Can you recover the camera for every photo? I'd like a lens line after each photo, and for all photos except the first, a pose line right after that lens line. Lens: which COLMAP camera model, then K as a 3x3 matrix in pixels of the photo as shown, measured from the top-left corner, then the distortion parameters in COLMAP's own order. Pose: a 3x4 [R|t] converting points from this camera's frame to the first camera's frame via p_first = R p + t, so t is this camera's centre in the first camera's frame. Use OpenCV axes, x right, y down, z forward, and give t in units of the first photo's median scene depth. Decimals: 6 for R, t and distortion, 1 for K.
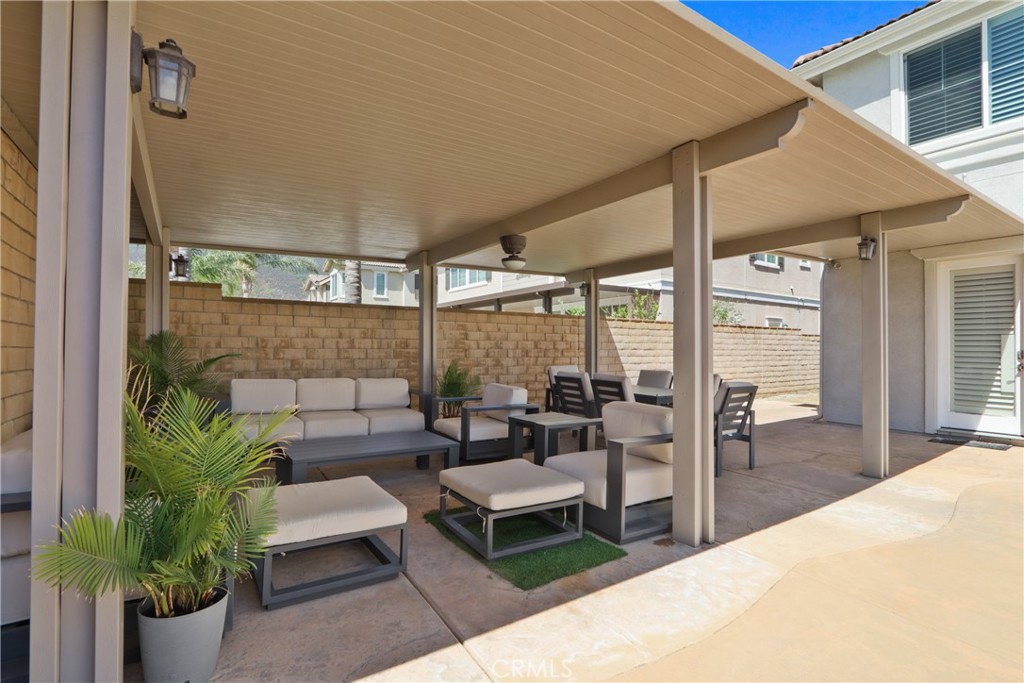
lens RADIAL K [[477.2, 0, 519.4], [0, 477.2, 343.4], [0, 0, 1]] dist [-0.017142, -0.000039]
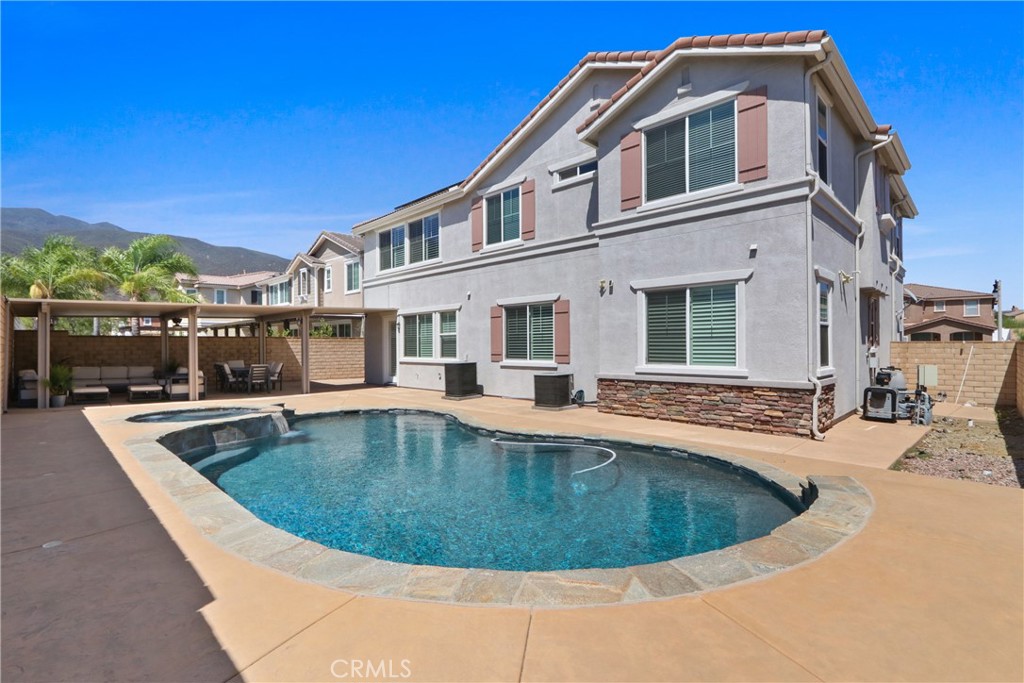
lens RADIAL K [[477.2, 0, 519.4], [0, 477.2, 343.4], [0, 0, 1]] dist [-0.017142, -0.000039]
pose [[0.982987, -0.008407, 0.183480, 1.191191], [0.006697, 0.999928, 0.009940, -0.058950], [-0.183551, -0.008542, 0.982973, -1.778161]]
